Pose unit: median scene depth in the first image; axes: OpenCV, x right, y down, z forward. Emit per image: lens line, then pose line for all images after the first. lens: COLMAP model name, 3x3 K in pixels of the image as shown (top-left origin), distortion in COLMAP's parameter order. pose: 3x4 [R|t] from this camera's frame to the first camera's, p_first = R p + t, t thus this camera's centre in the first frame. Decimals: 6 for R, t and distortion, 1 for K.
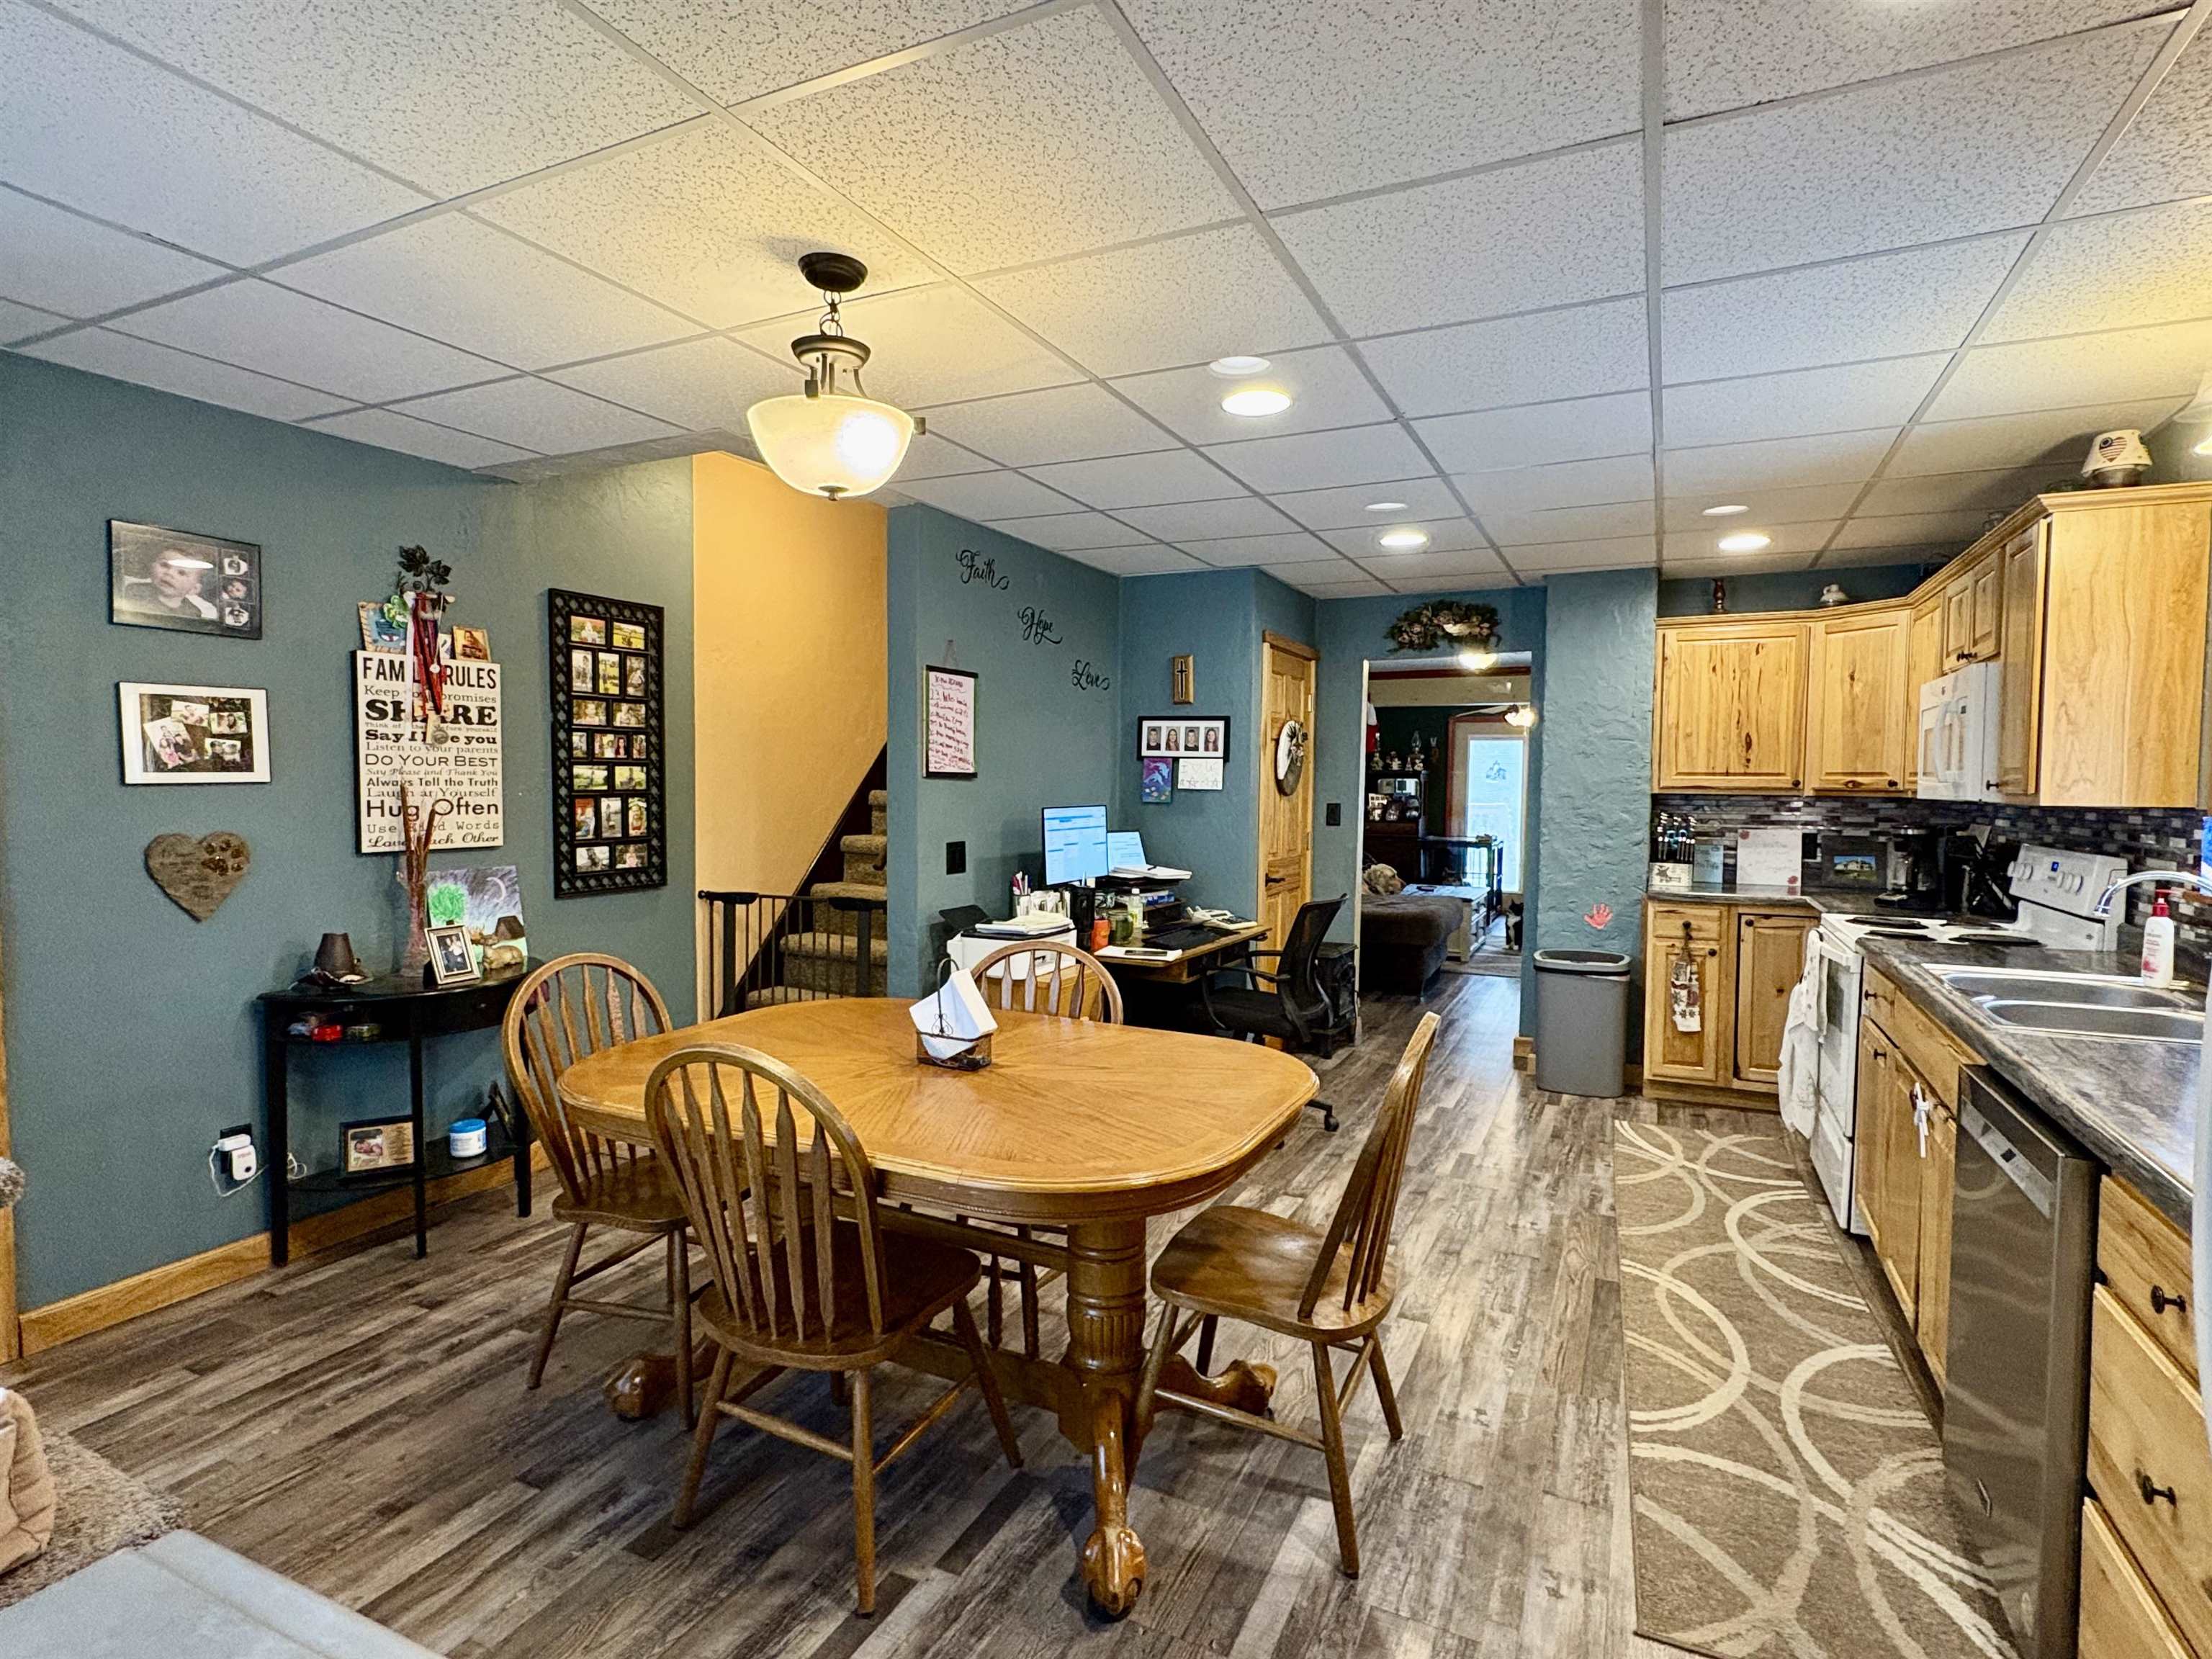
lens RADIAL K [[1129.4, 0, 1093.6], [0, 1129.4, 828.3], [0, 0, 1]] dist [-0.001881, 0.000920]
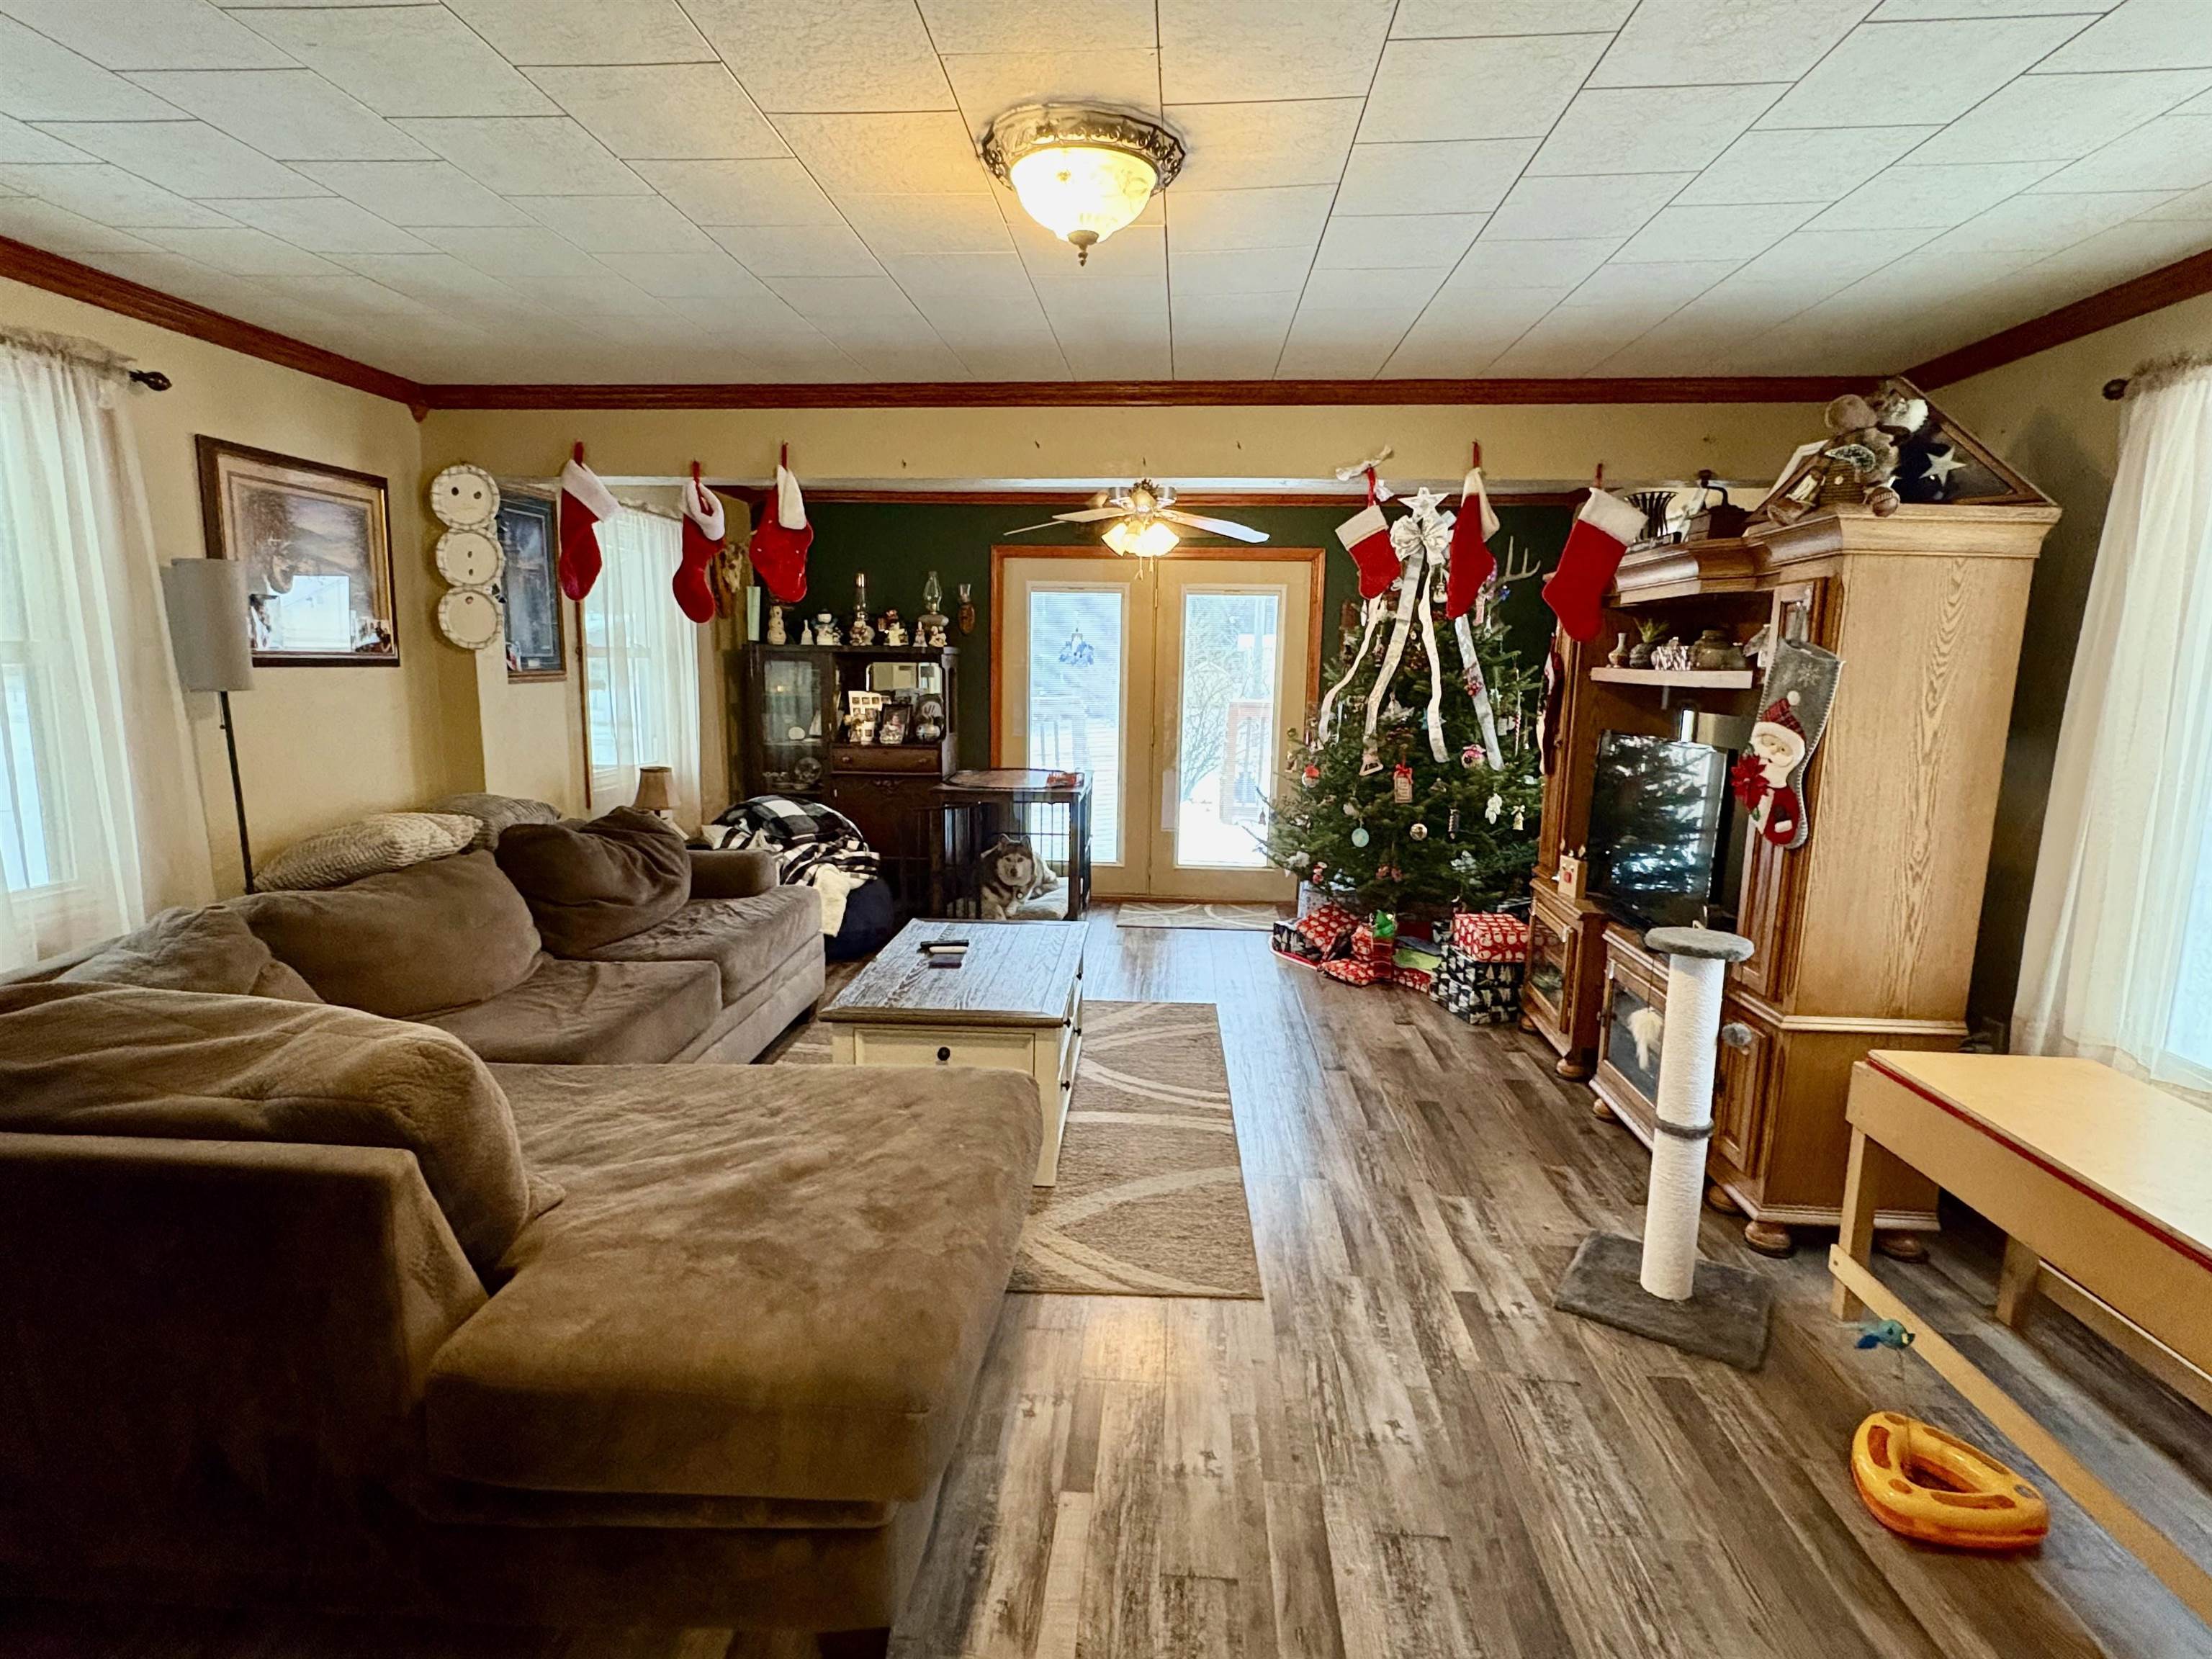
lens RADIAL K [[1129.4, 0, 1105.2], [0, 1129.4, 845.0], [0, 0, 1]] dist [-0.001881, 0.000920]
pose [[0.924185, -0.061618, 0.376943, 0.368671], [0.013848, 0.991658, 0.128152, -0.062278], [-0.381695, -0.113216, 0.917328, 1.130246]]
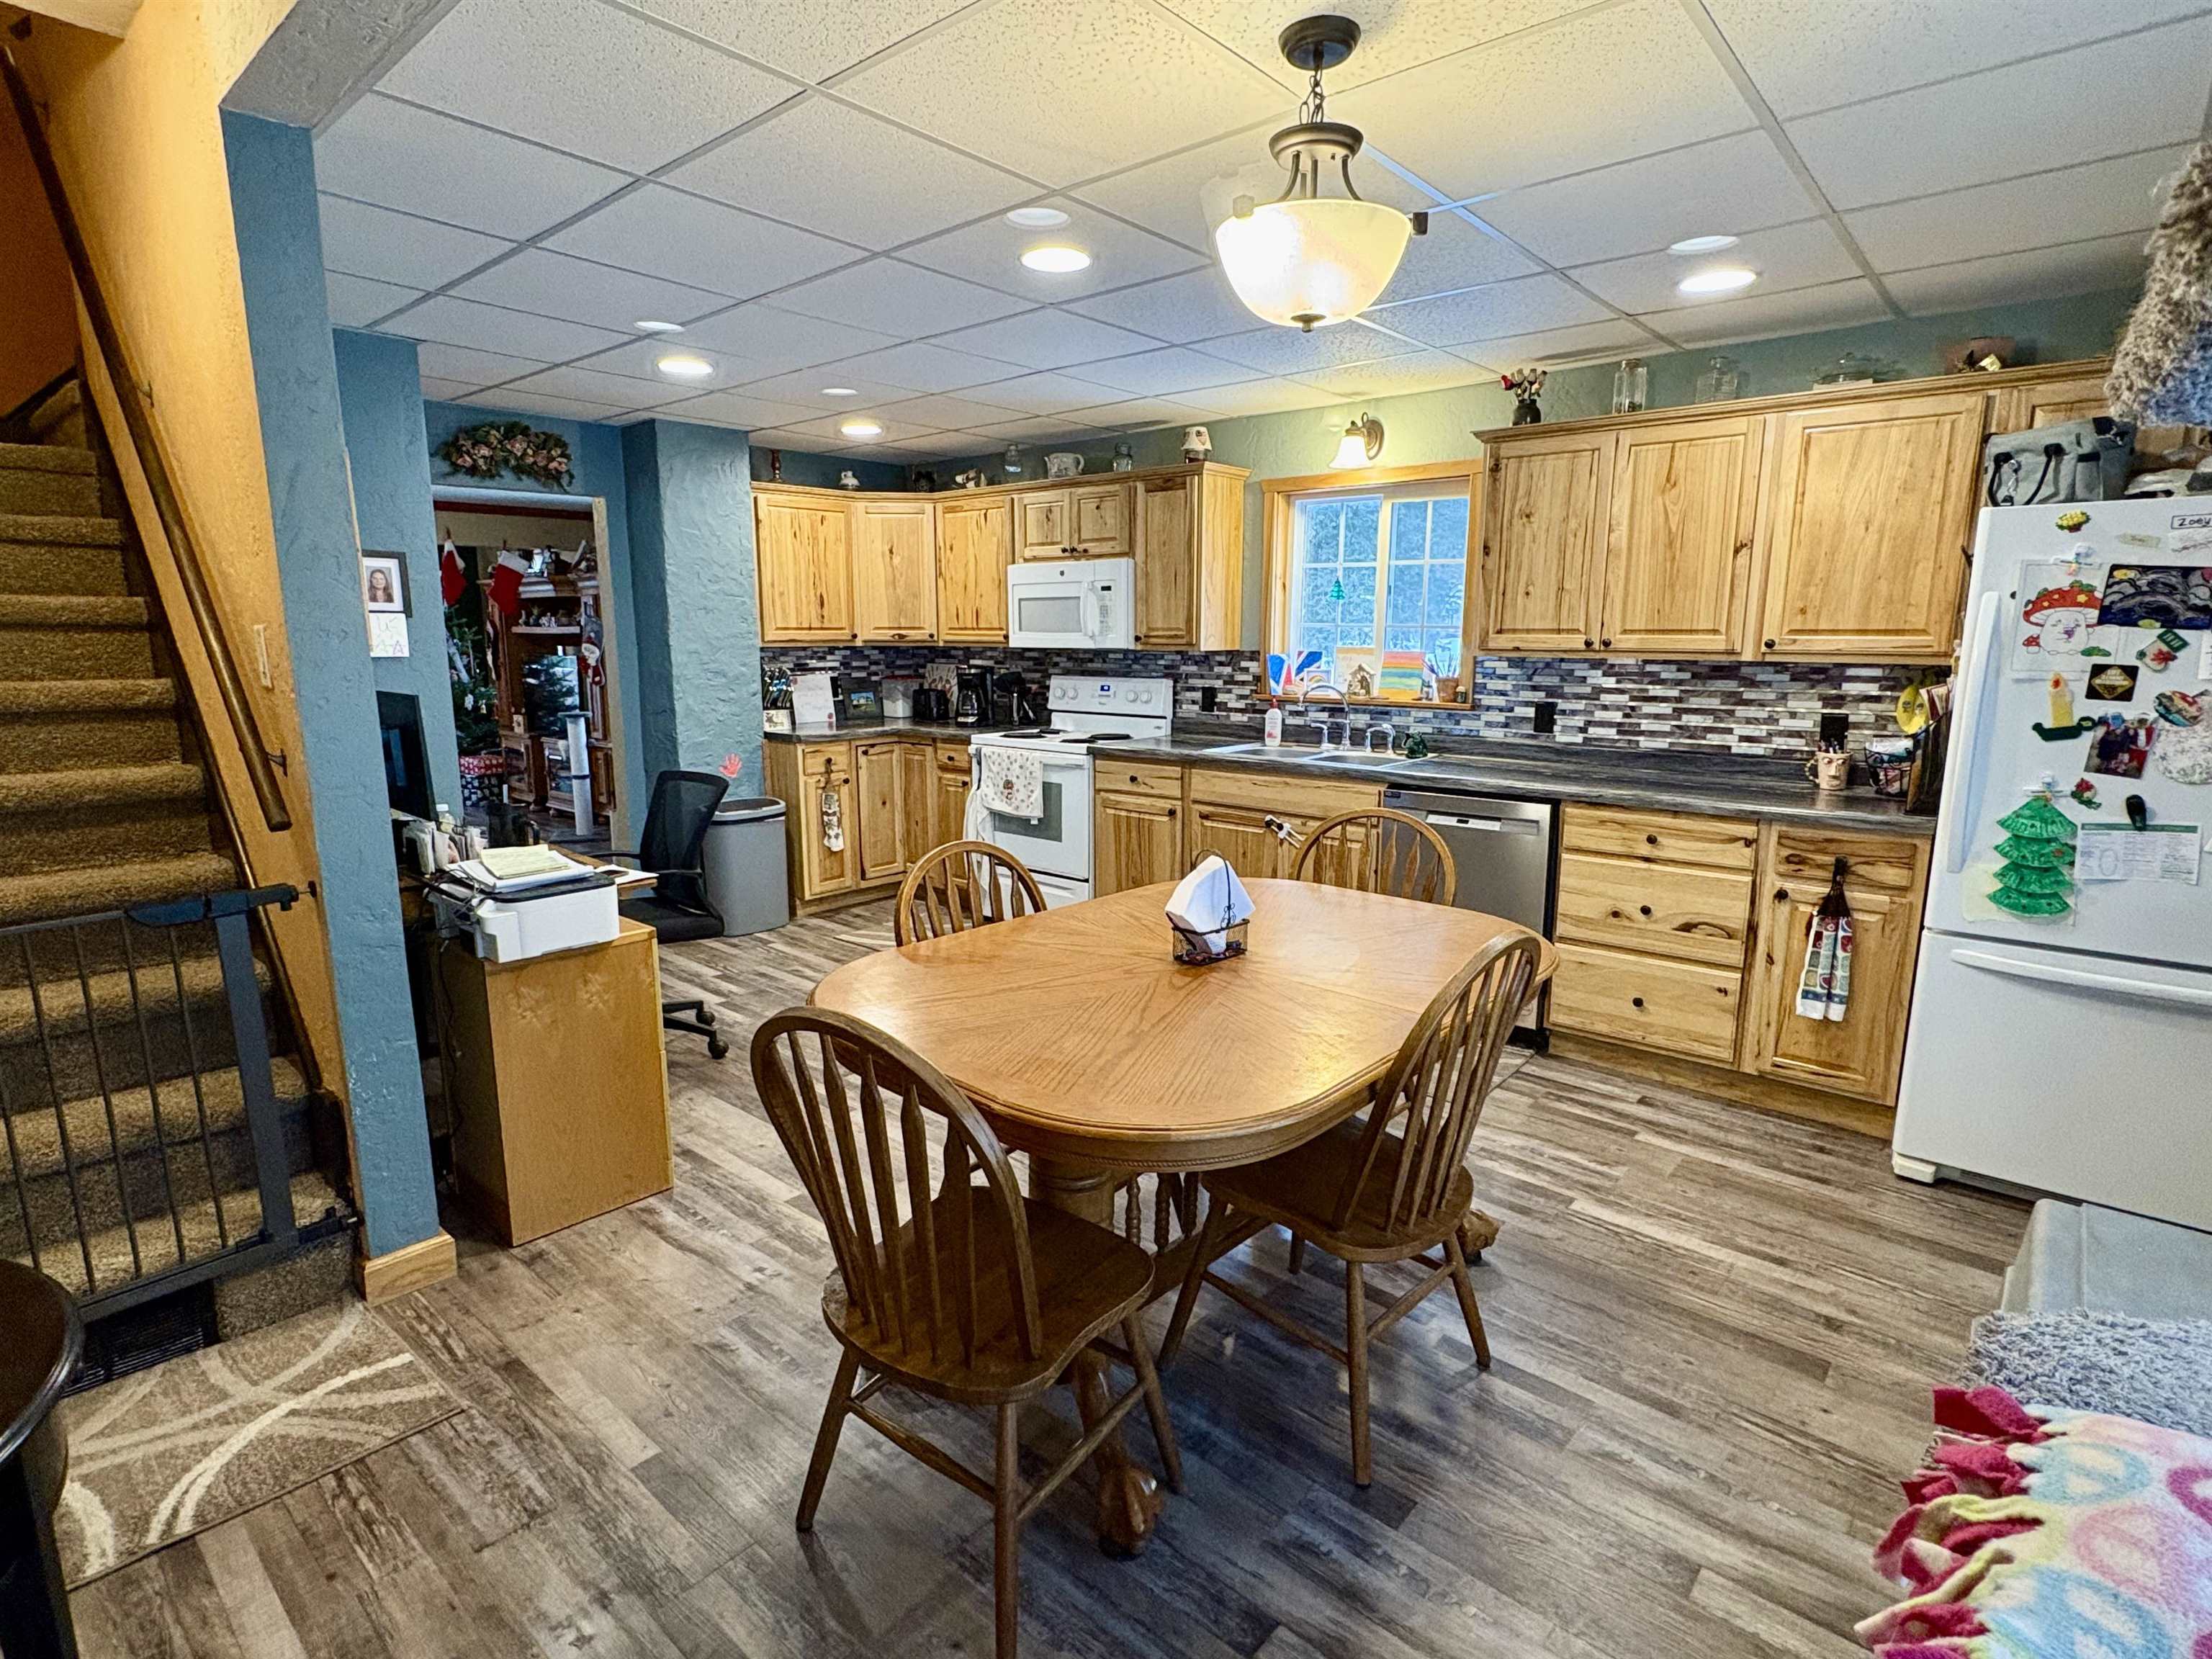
lens RADIAL K [[1129.4, 0, 1111.0], [0, 1129.4, 832.4], [0, 0, 1]] dist [-0.001881, 0.000920]
pose [[0.256230, -0.181105, 0.949498, -0.489441], [0.044319, 0.983459, 0.175623, -0.031697], [-0.965599, -0.002920, 0.260018, 0.391562]]
